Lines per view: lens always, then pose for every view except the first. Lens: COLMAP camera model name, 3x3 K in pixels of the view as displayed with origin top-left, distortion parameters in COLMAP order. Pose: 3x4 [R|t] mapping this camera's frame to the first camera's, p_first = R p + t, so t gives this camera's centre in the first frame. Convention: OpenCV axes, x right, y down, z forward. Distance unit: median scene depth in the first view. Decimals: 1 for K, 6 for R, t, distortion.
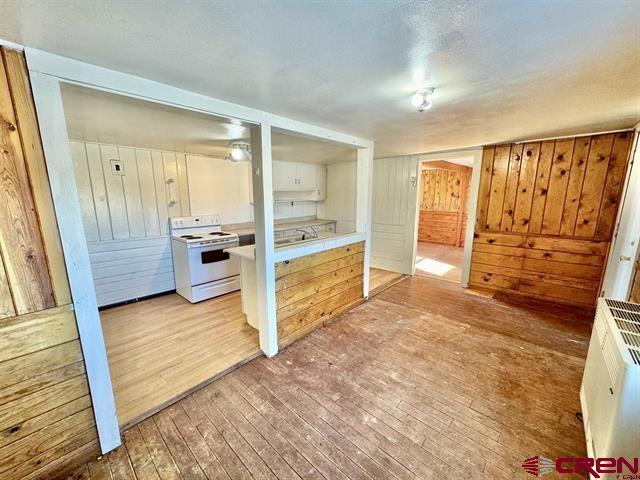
lens RADIAL K [[254.3, 0, 320.3], [0, 254.3, 239.0], [0, 0, 1]] dist [-0.000370, 0.000374]
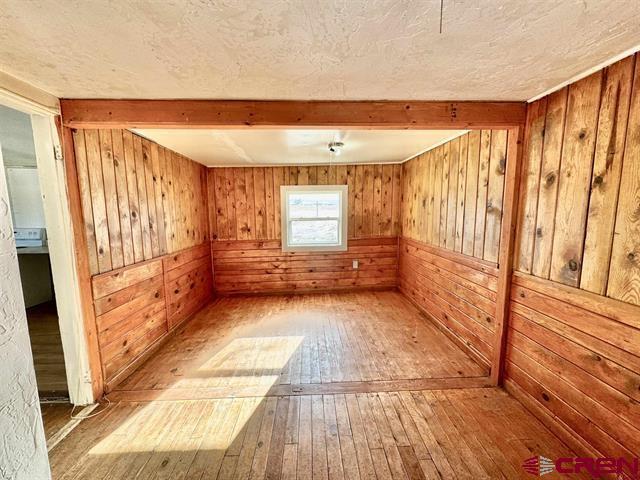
lens RADIAL K [[254.3, 0, 319.9], [0, 254.3, 241.2], [0, 0, 1]] dist [-0.000370, 0.000374]
pose [[0.704864, 0.080751, -0.704731, 1.252876], [-0.118774, 0.992909, -0.005025, -0.225254], [0.699328, 0.087246, 0.709456, 1.348505]]
